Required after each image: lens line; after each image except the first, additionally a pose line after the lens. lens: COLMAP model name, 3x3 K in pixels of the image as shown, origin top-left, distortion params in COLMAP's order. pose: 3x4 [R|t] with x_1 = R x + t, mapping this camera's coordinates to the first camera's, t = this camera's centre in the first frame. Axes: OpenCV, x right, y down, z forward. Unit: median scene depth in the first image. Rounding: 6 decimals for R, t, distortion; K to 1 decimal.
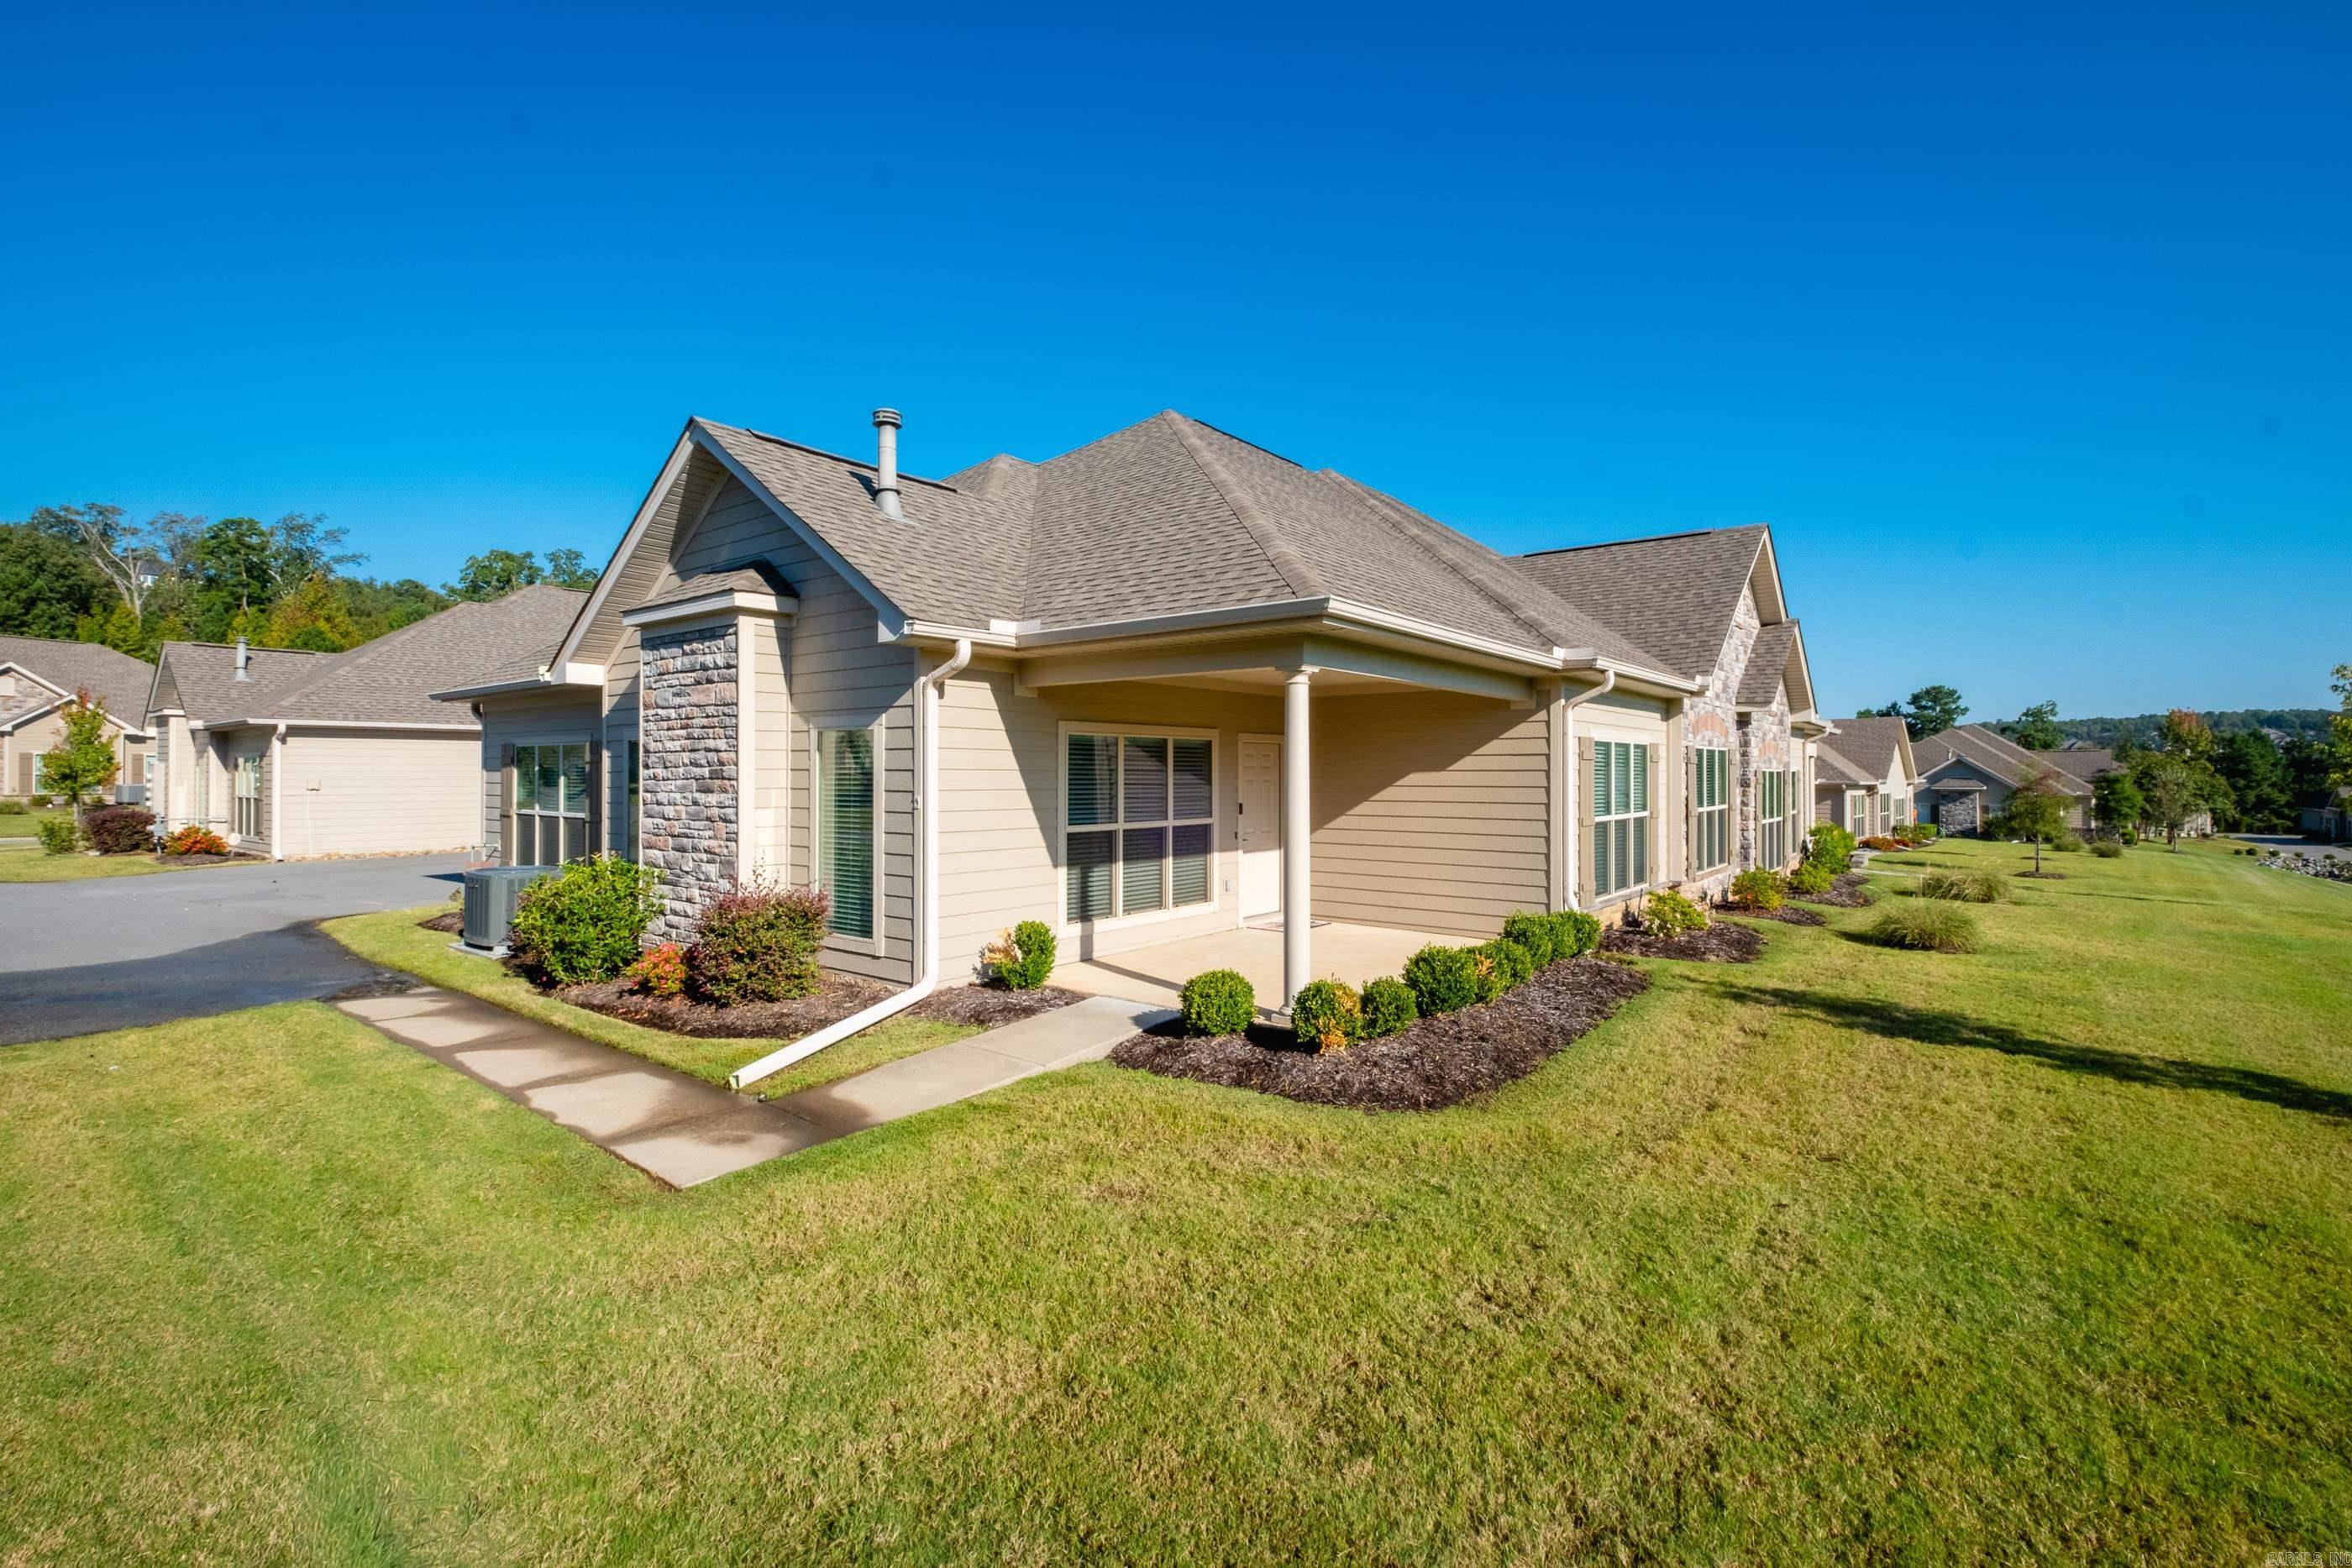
lens RADIAL K [[1033.8, 0, 1176.0], [0, 1033.8, 784.0], [0, 0, 1]] dist [0.016444, 0.000037]
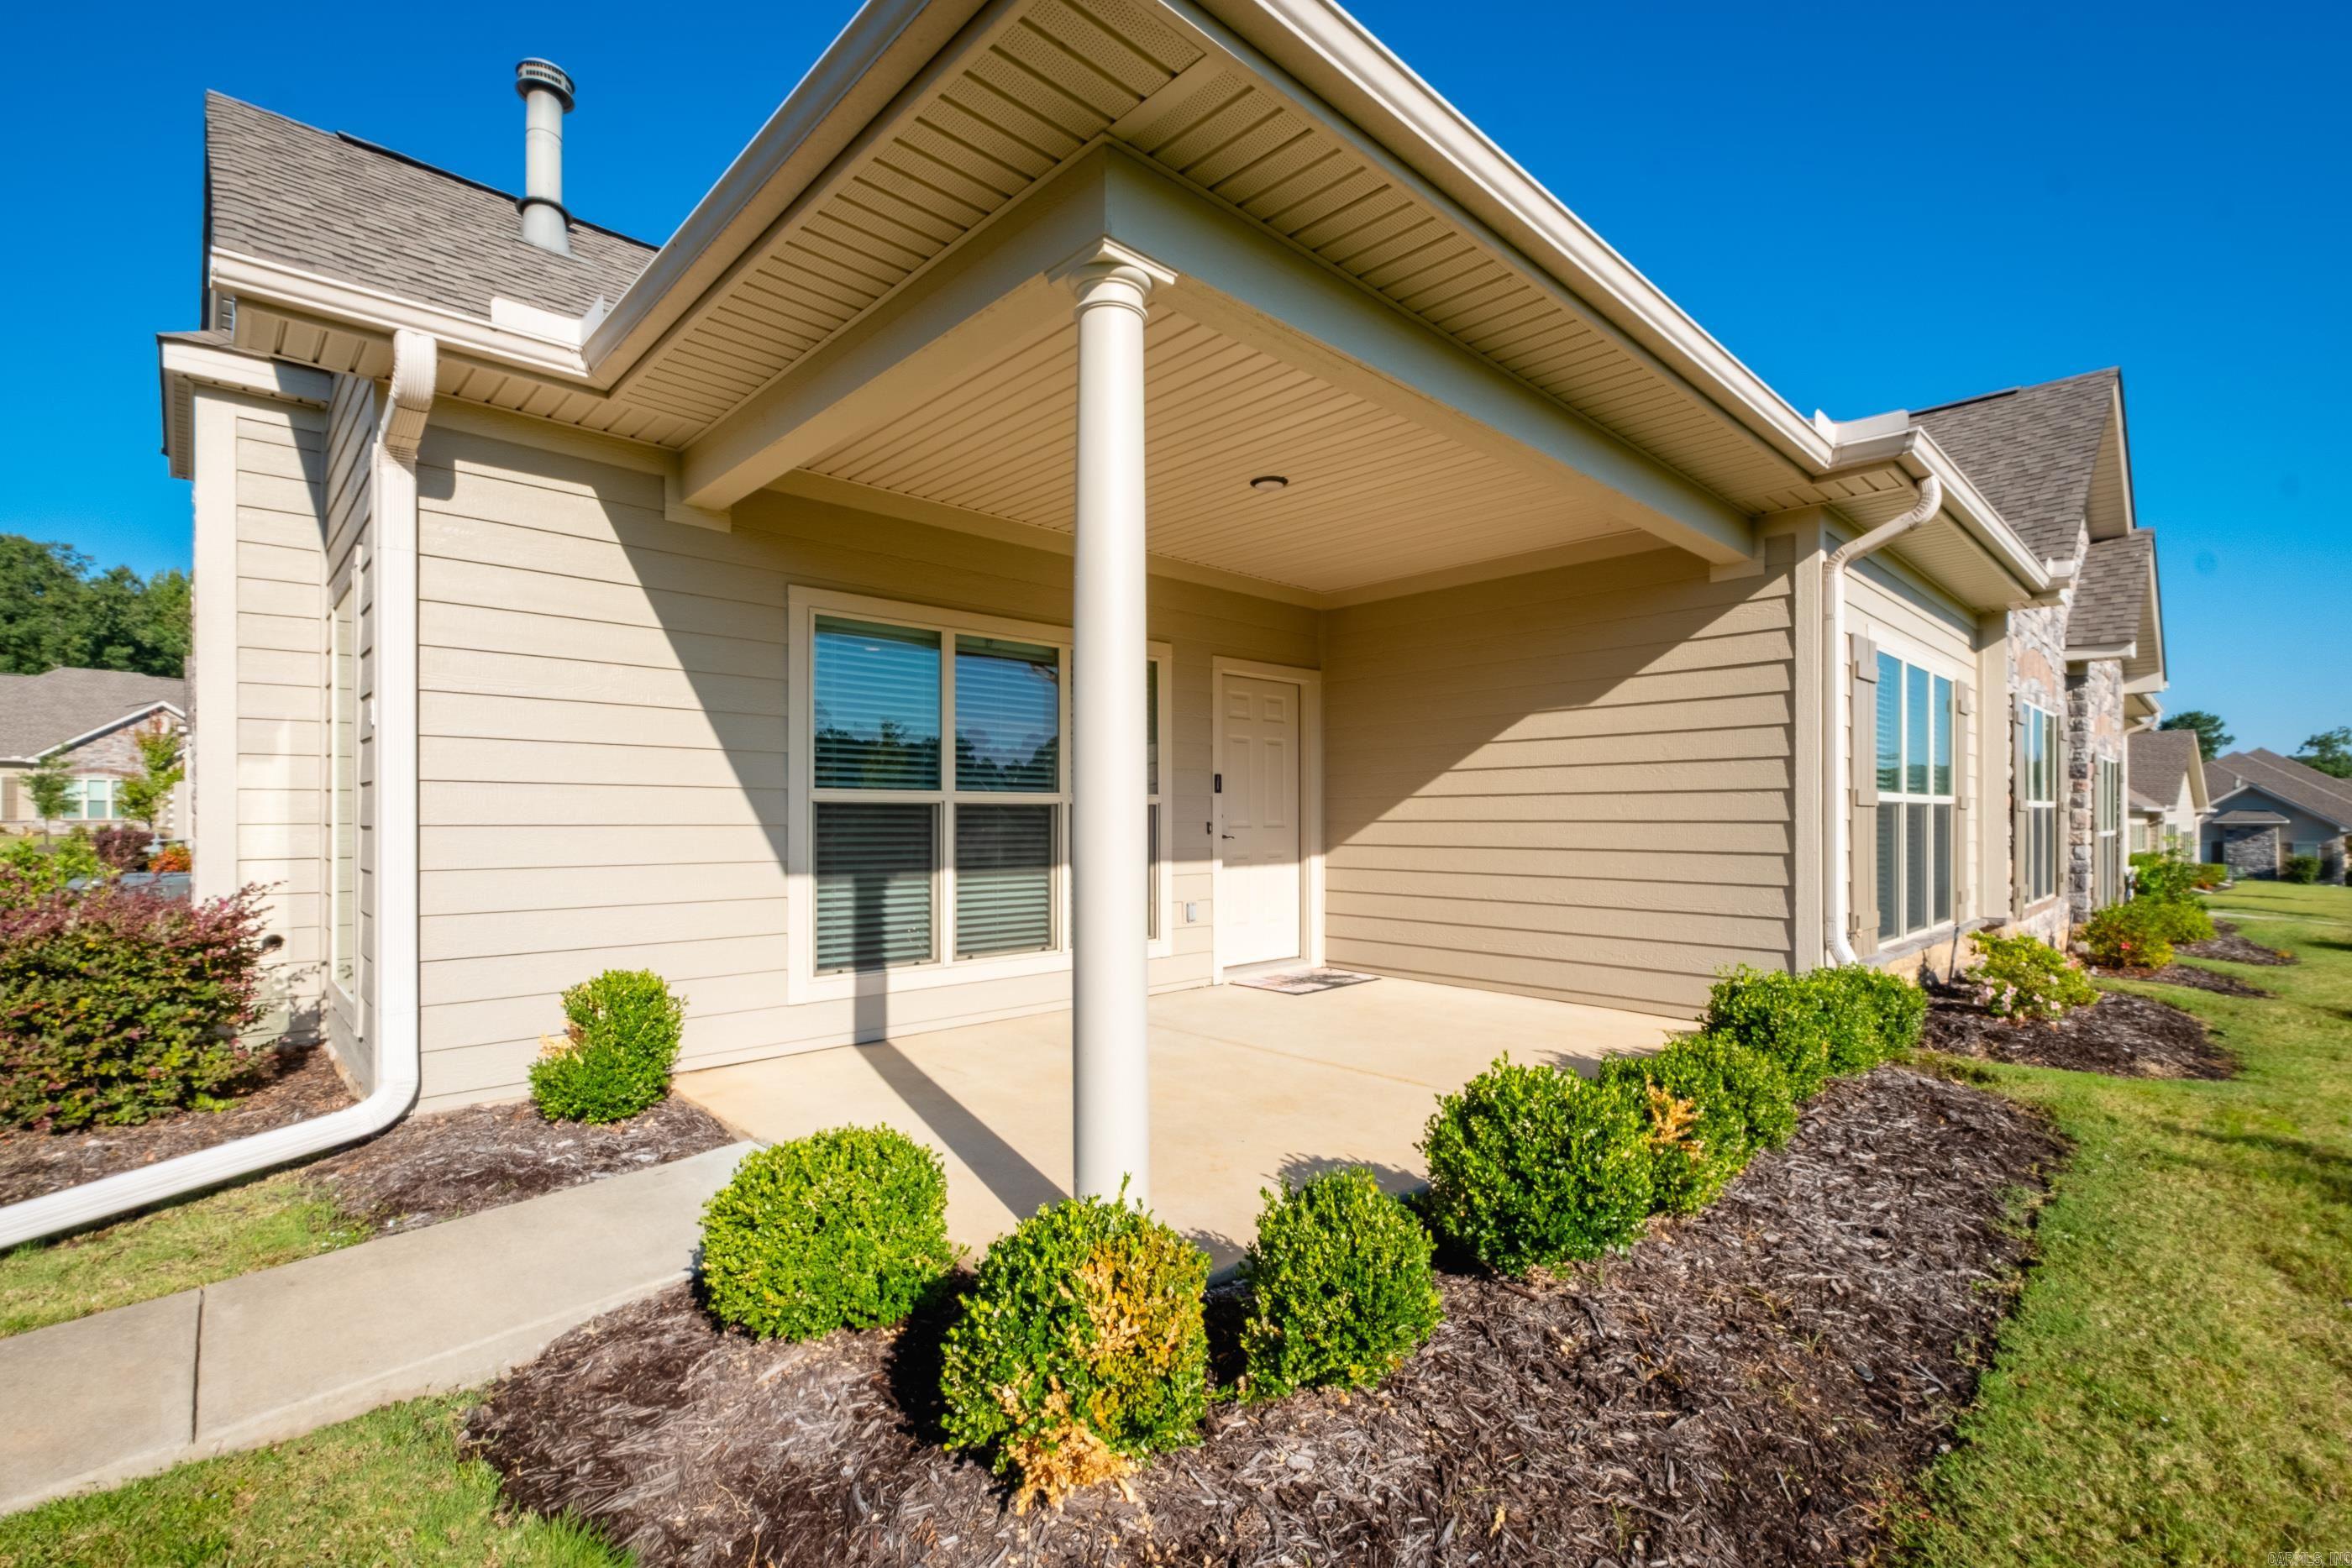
lens RADIAL K [[973.7, 0, 1172.8], [0, 973.7, 833.0], [0, 0, 1]] dist [0.001225, -0.000456]
pose [[0.986756, -0.002418, -0.162193, 0.132178], [0.002491, 0.999997, 0.000246, 0.054374], [0.162192, -0.000647, 0.986759, 0.463558]]
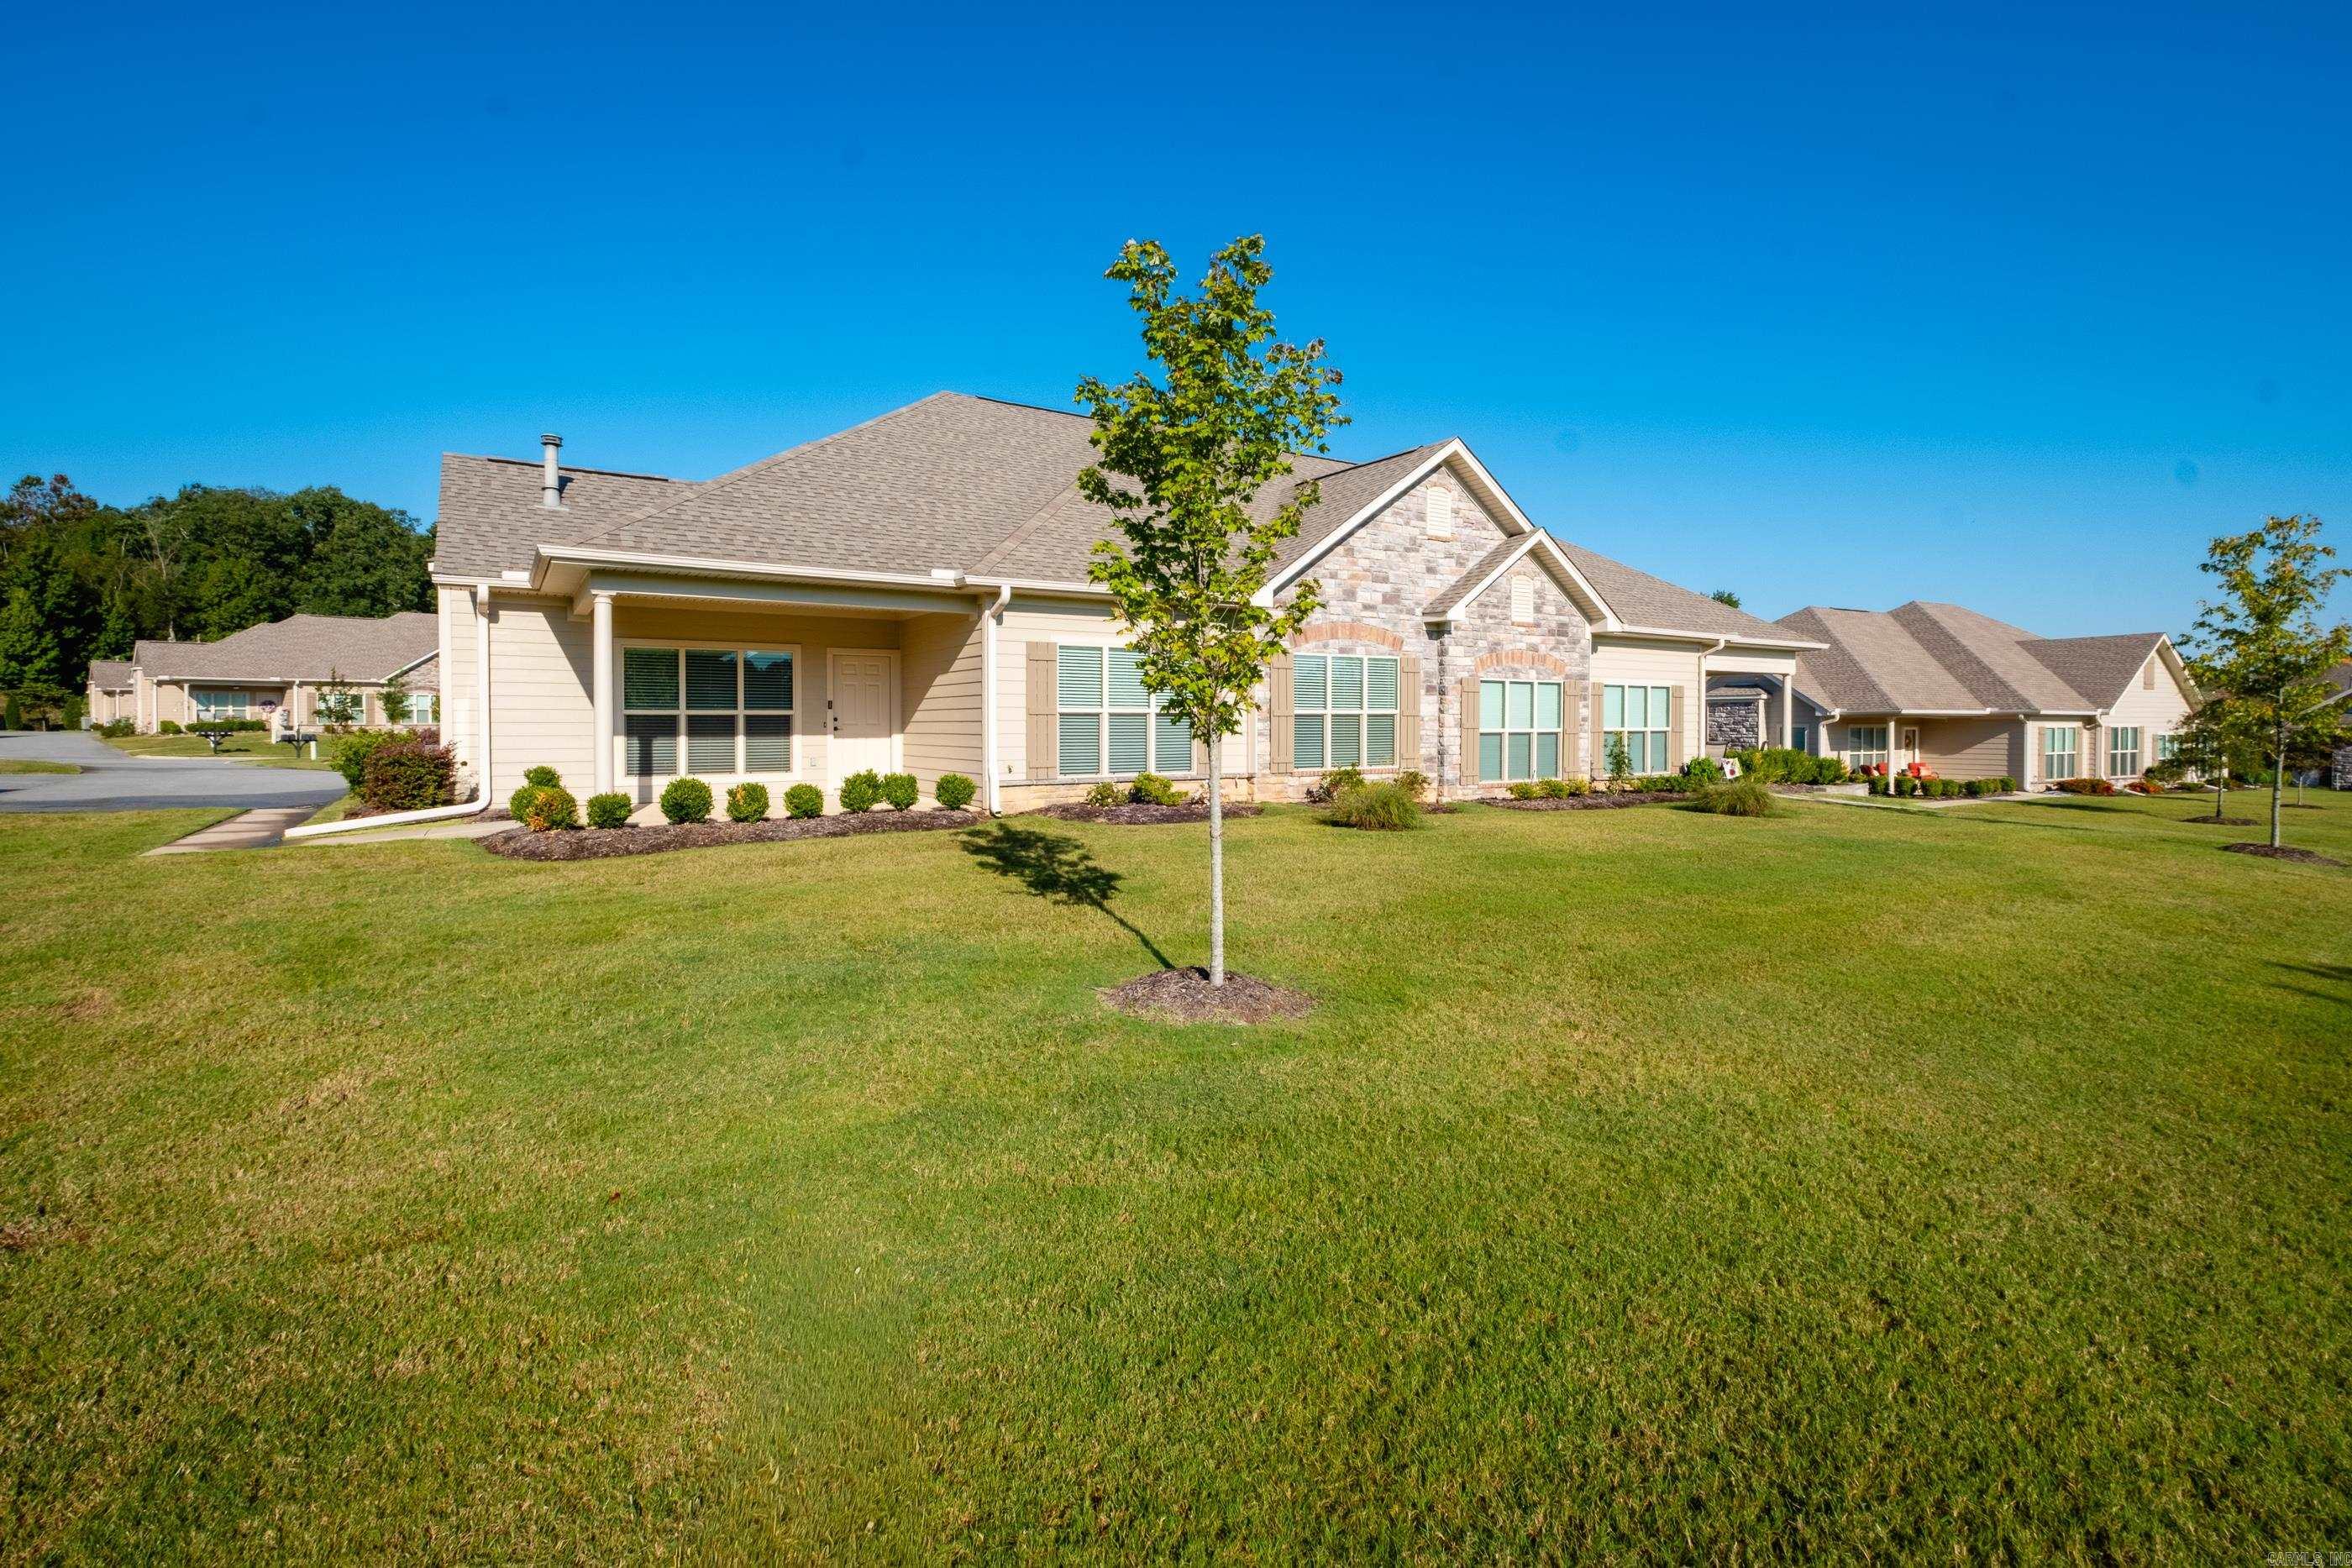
lens RADIAL K [[1007.5, 0, 1173.6], [0, 1007.5, 755.9], [0, 0, 1]] dist [0.000927, -0.000175]
pose [[0.935875, 0.006214, -0.352277, 0.969078], [-0.000125, 0.999850, 0.017304, 0.069977], [0.352332, -0.016151, 0.935736, -0.059258]]
